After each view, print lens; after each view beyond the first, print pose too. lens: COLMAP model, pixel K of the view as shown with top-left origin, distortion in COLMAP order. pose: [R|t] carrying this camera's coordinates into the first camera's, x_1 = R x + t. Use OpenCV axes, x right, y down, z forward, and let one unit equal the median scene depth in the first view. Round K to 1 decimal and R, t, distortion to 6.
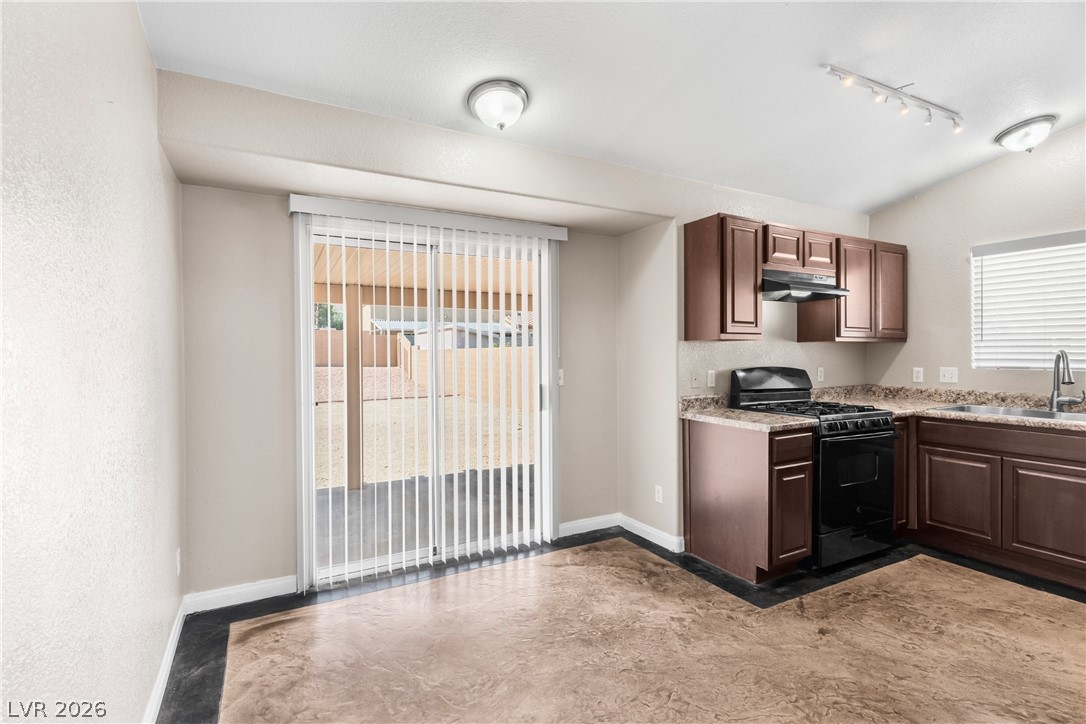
lens RADIAL K [[513.1, 0, 544.6], [0, 513.1, 358.9], [0, 0, 1]] dist [0.003007, 0.000097]
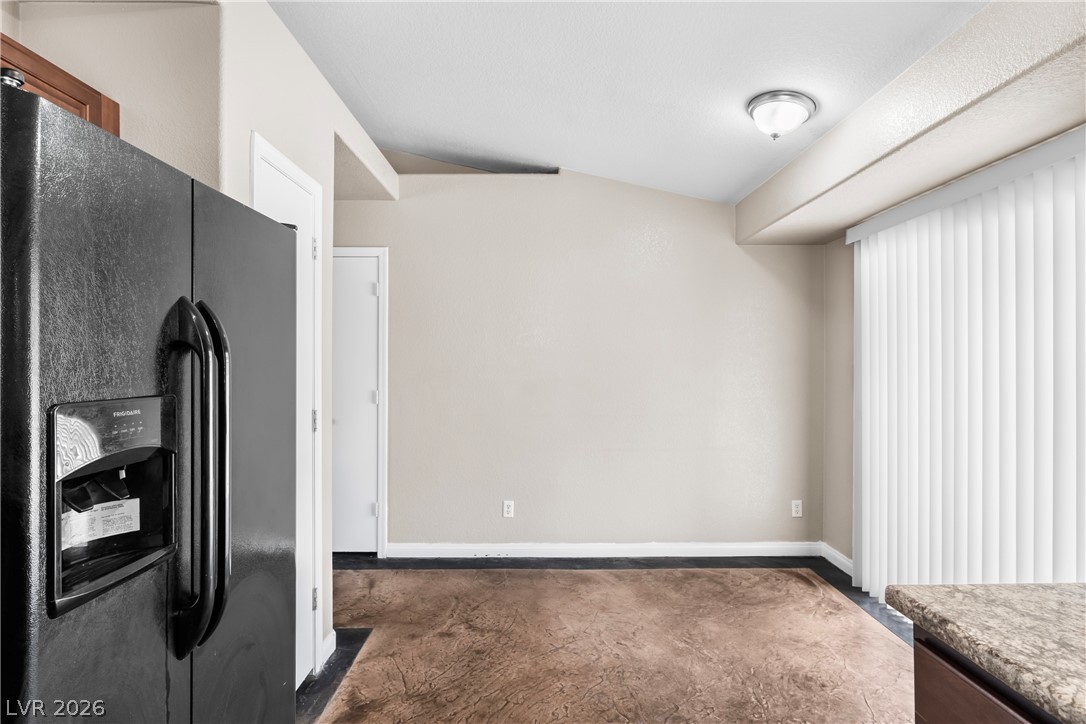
lens RADIAL K [[546.3, 0, 543.0], [0, 546.3, 362.0], [0, 0, 1]] dist [-0.002600, -0.000497]
pose [[-0.475580, 0.007449, -0.879641, 0.856540], [-0.007104, 0.999899, 0.012308, -0.035636], [0.879644, 0.012103, -0.475479, 0.925784]]
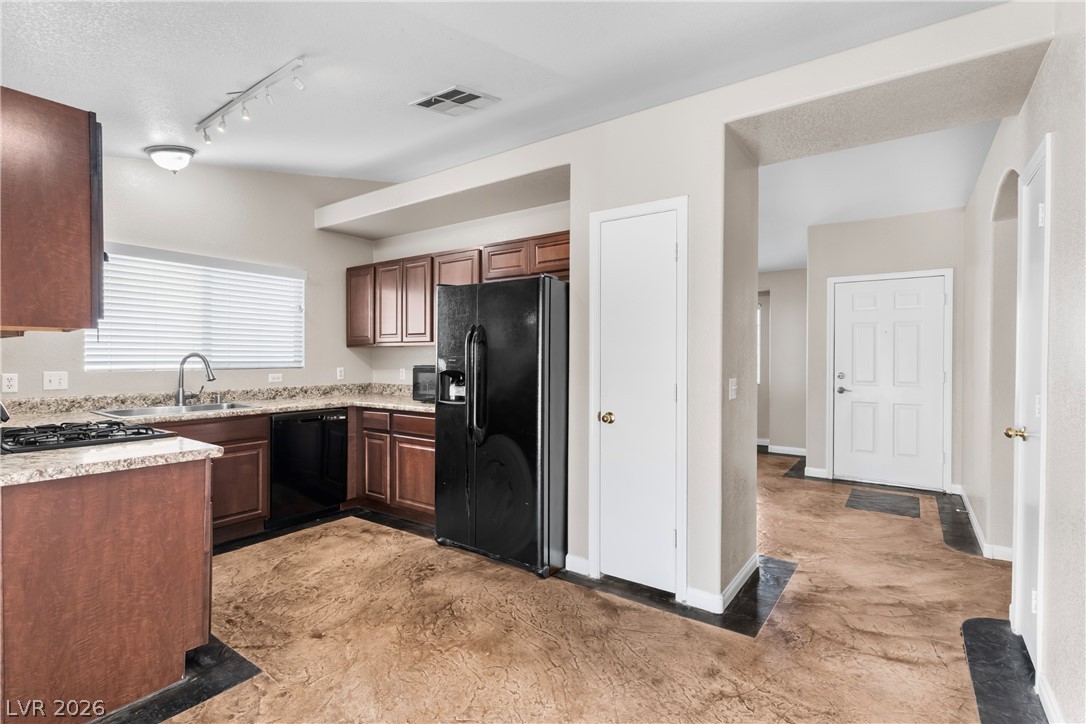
lens RADIAL K [[513.1, 0, 544.6], [0, 513.1, 358.9], [0, 0, 1]] dist [0.003007, 0.000097]
pose [[-0.439883, -0.001576, 0.898054, -0.447863], [0.008326, 0.999948, 0.005833, -0.003621], [-0.898016, 0.010043, -0.439847, 0.865401]]
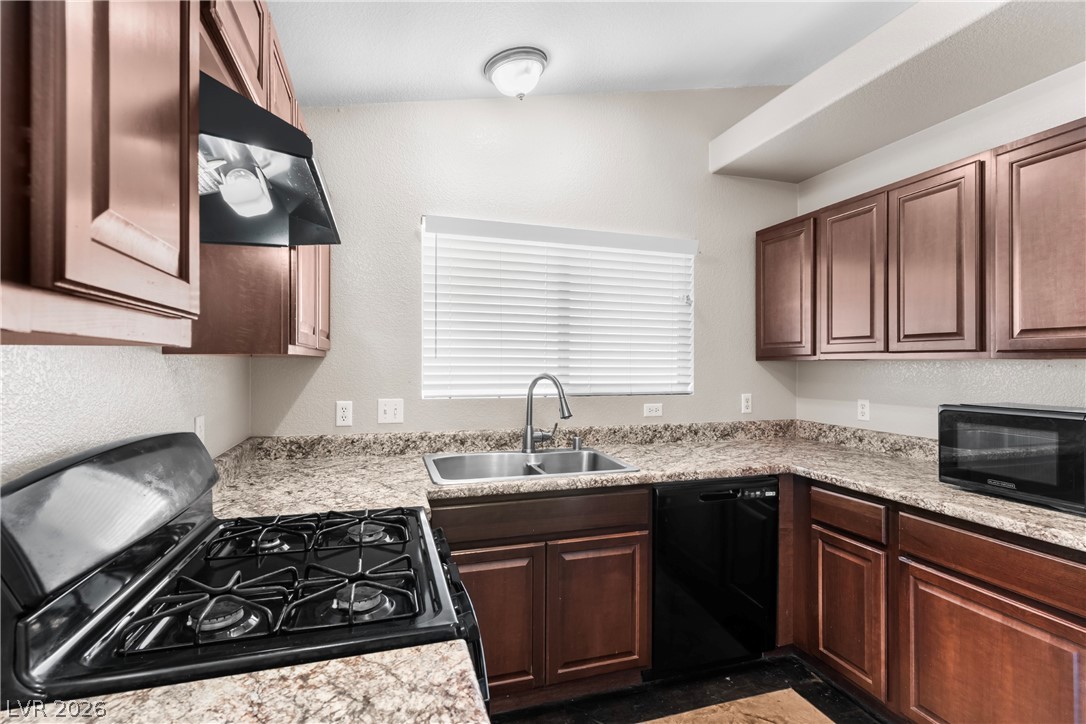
lens RADIAL K [[513.1, 0, 544.6], [0, 513.1, 358.9], [0, 0, 1]] dist [0.003007, 0.000097]
pose [[0.192829, 0.009501, 0.981186, 0.272925], [0.005151, 0.999930, -0.010695, -0.032765], [-0.981219, 0.007116, 0.192766, 0.926695]]
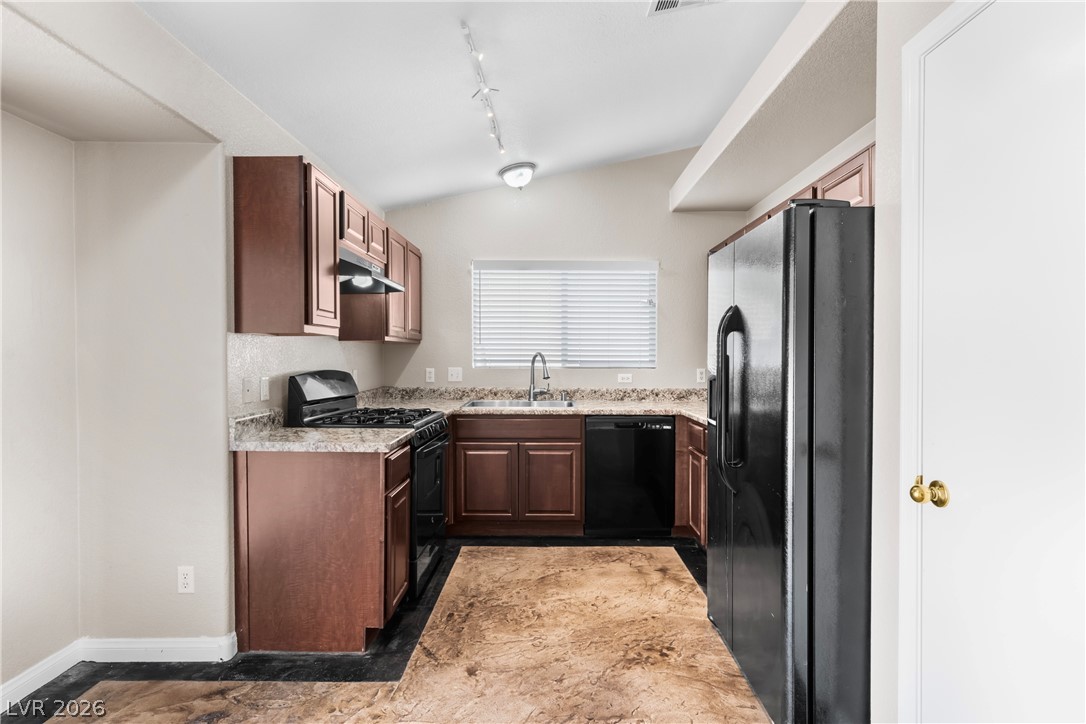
lens RADIAL K [[538.9, 0, 544.2], [0, 538.9, 359.1], [0, 0, 1]] dist [0.003743, 0.001462]
pose [[0.486349, -0.002129, 0.873762, -0.165422], [0.006272, 0.999980, -0.001054, 0.001218], [-0.873742, 0.005993, 0.486352, 0.369548]]
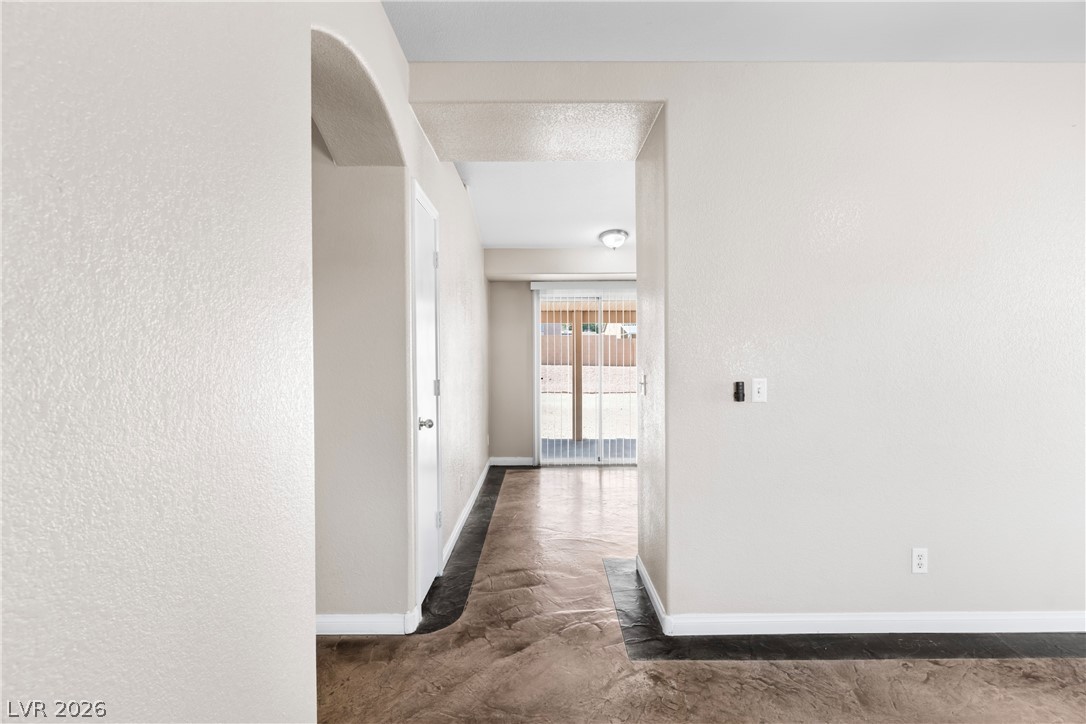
lens RADIAL K [[513.1, 0, 544.6], [0, 513.1, 358.9], [0, 0, 1]] dist [0.003007, 0.000097]
pose [[0.881472, 0.004415, -0.472216, 0.561579], [-0.005751, 0.999983, -0.001384, 0.010229], [0.472201, 0.003936, 0.881482, -0.854296]]
